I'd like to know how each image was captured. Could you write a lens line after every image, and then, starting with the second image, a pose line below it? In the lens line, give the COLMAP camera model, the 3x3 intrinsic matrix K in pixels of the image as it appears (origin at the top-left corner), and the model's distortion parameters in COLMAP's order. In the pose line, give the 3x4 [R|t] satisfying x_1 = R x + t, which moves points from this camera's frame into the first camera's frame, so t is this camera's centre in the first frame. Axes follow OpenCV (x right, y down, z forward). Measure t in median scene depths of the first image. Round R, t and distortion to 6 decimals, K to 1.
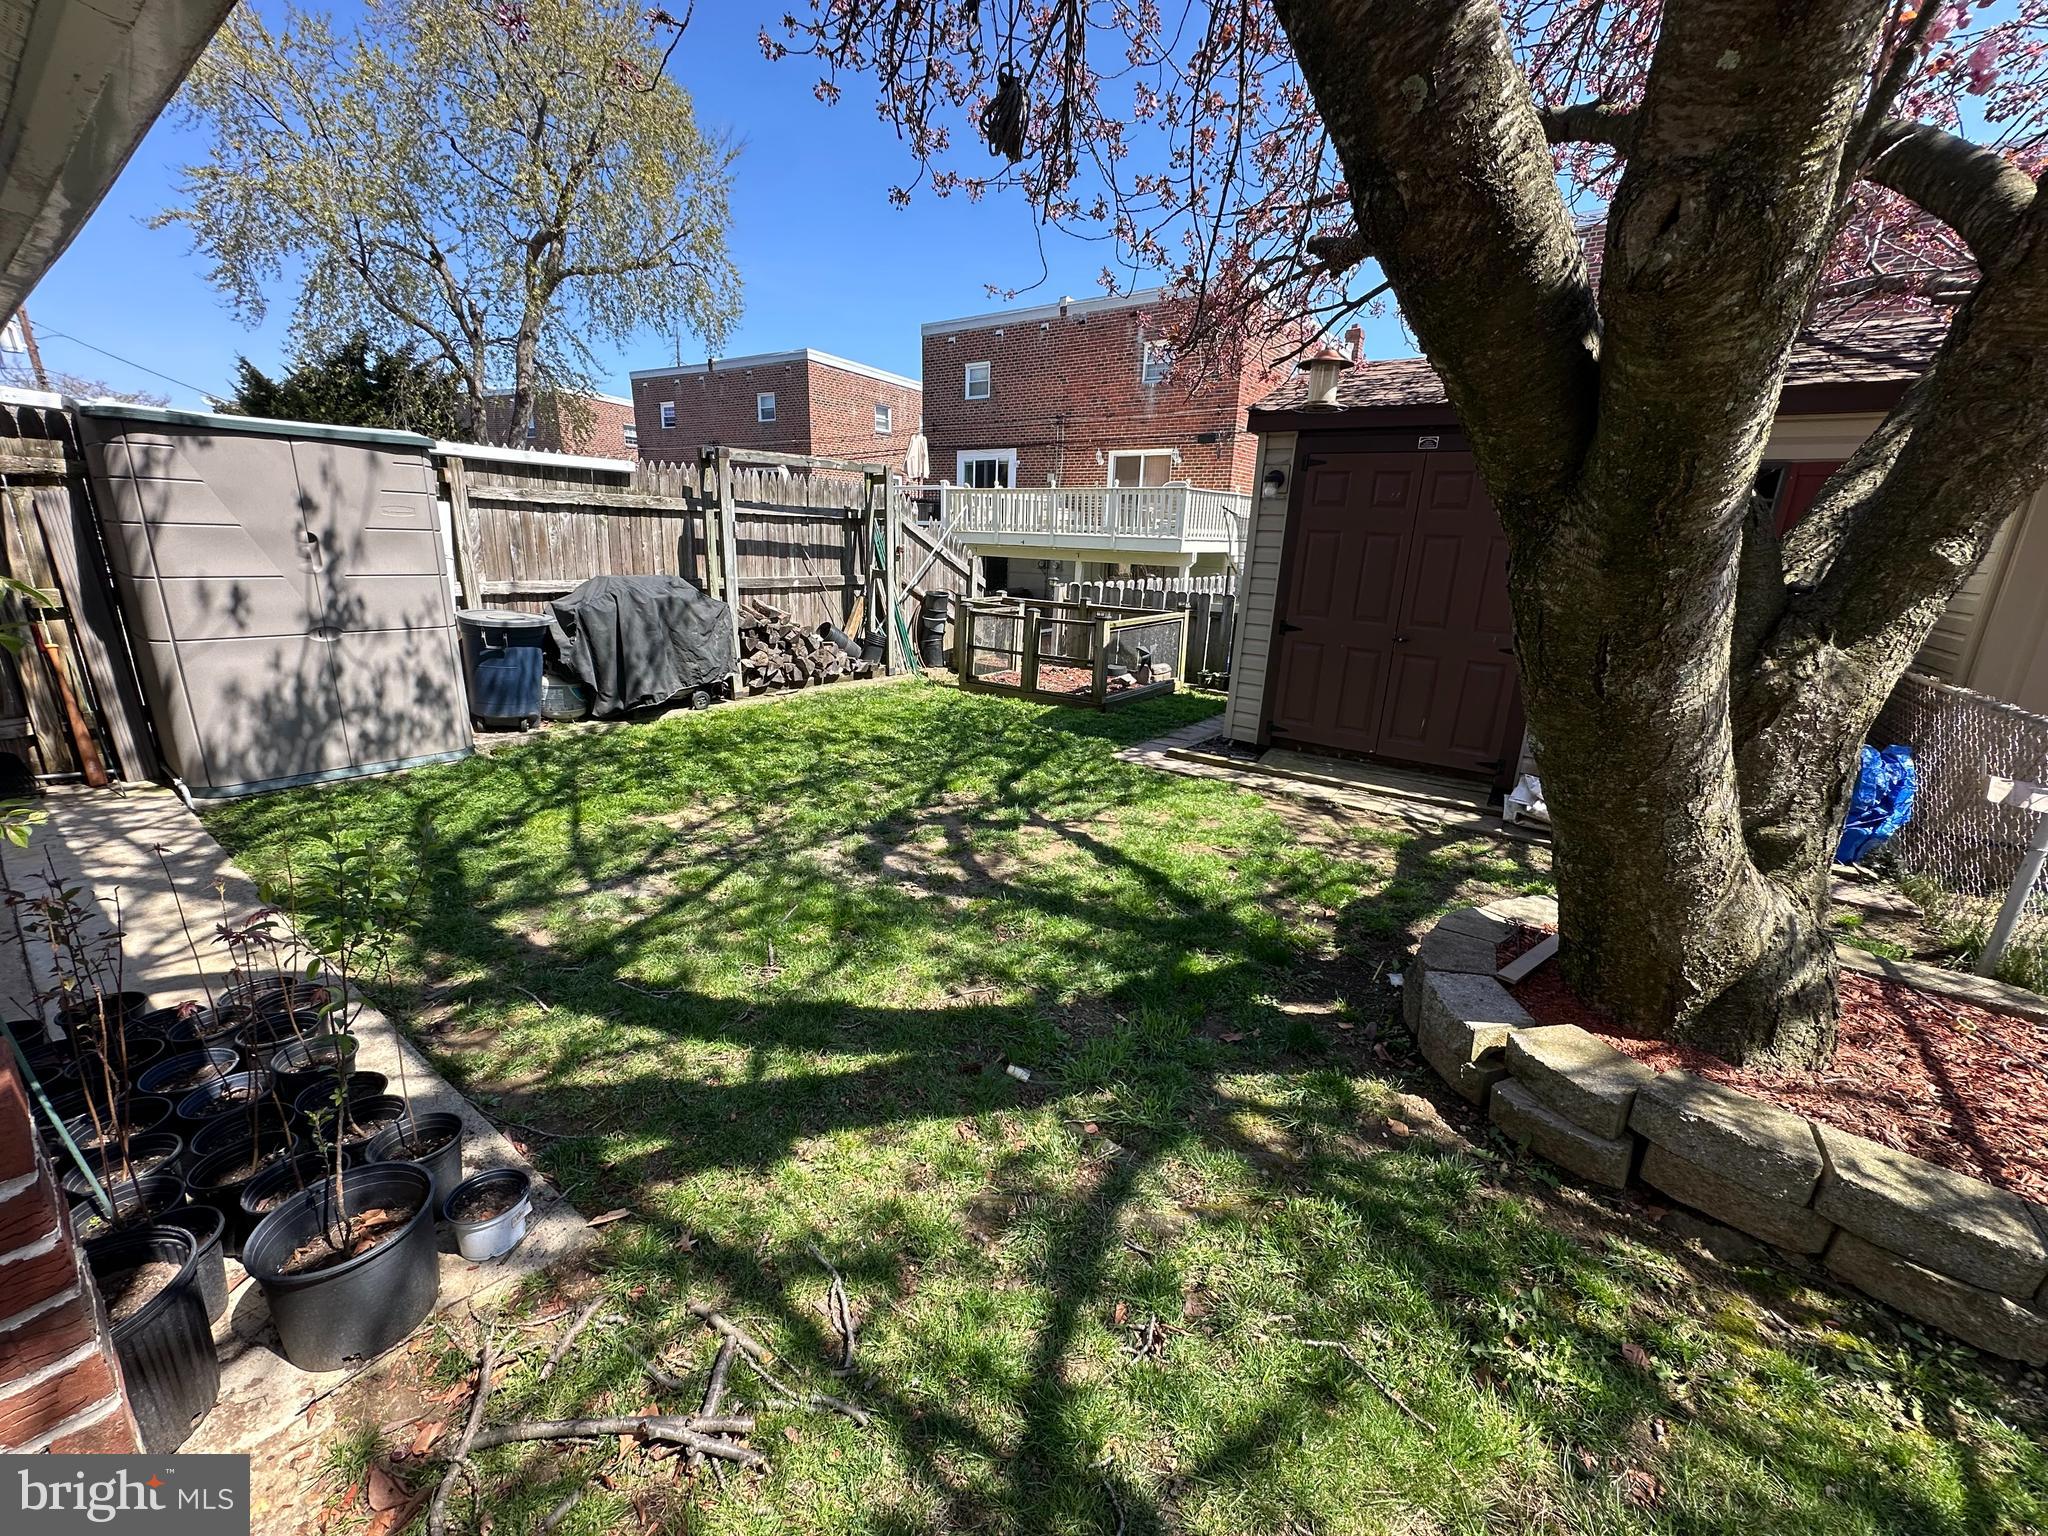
lens RADIAL K [[813.4, 0, 1019.6], [0, 813.4, 775.1], [0, 0, 1]] dist [-0.002899, 0.000510]
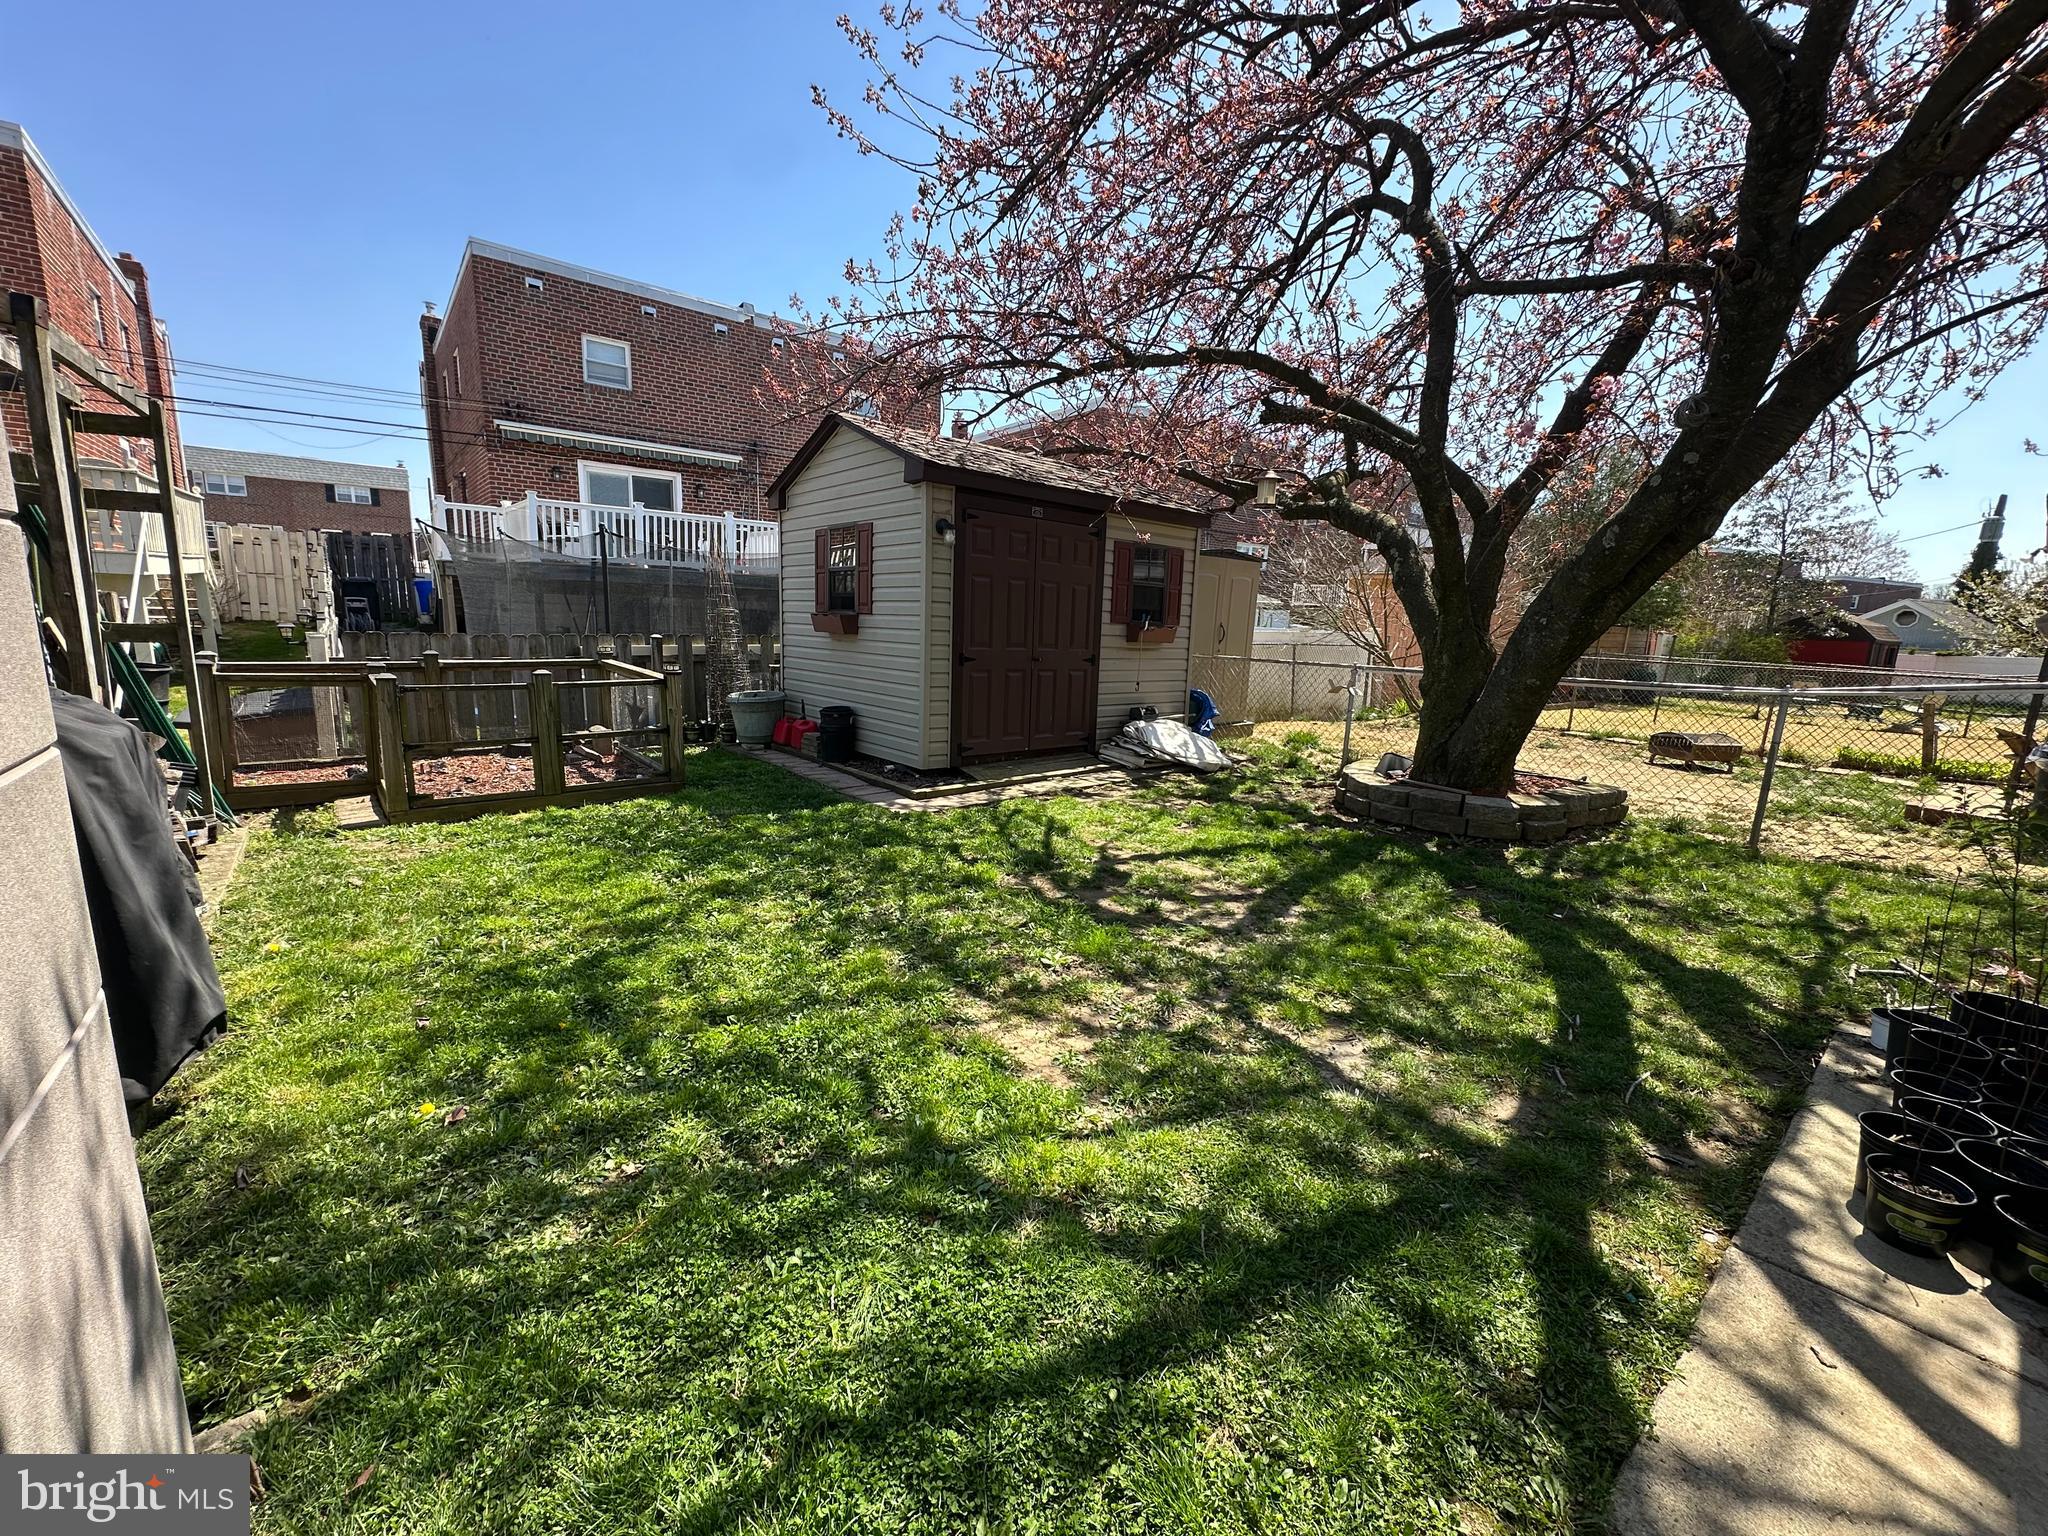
lens RADIAL K [[813.4, 0, 1030.5], [0, 813.4, 761.9], [0, 0, 1]] dist [-0.002899, 0.000510]
pose [[0.232405, -0.201178, 0.951586, -1.065478], [0.236094, 0.960781, 0.145461, -0.264955], [-0.943529, 0.190858, 0.270787, 0.895508]]
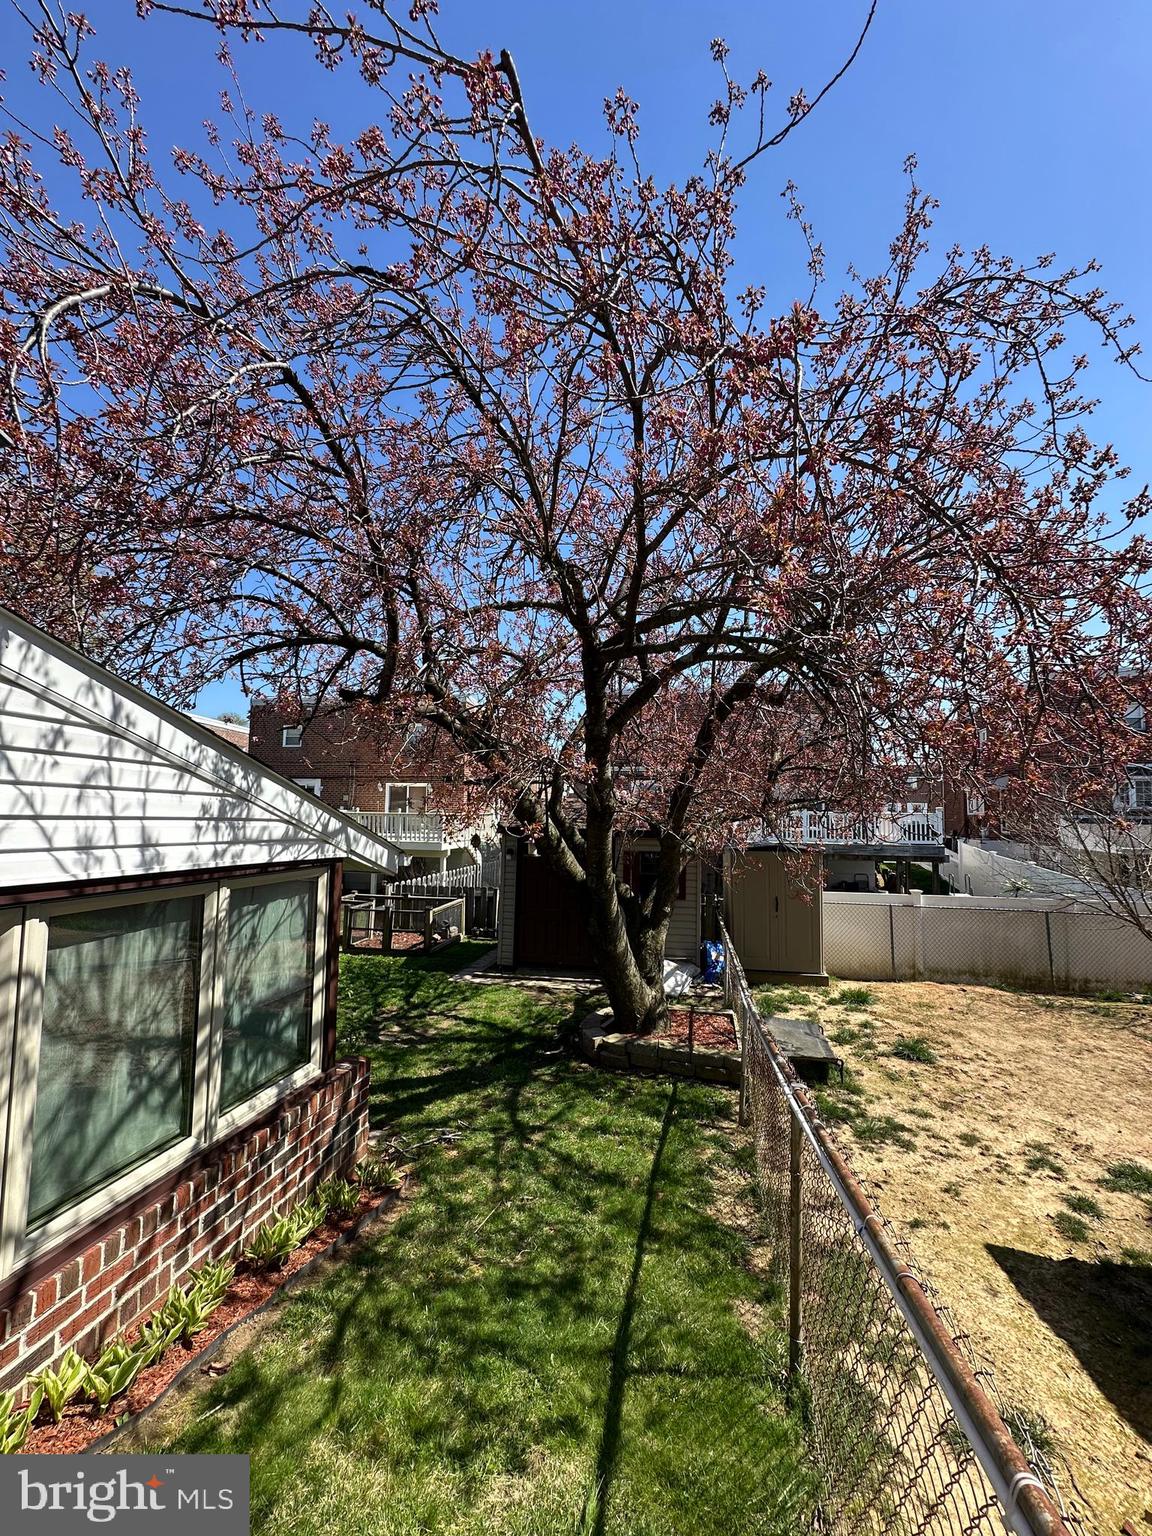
lens RADIAL K [[610.0, 0, 569.3], [0, 610.0, 769.8], [0, 0, 1]] dist [-0.002899, 0.000510]
pose [[0.904704, 0.010780, 0.425905, -0.423126], [0.135772, 0.940263, -0.312205, -0.000315], [-0.403828, 0.340279, 0.849195, -0.983644]]
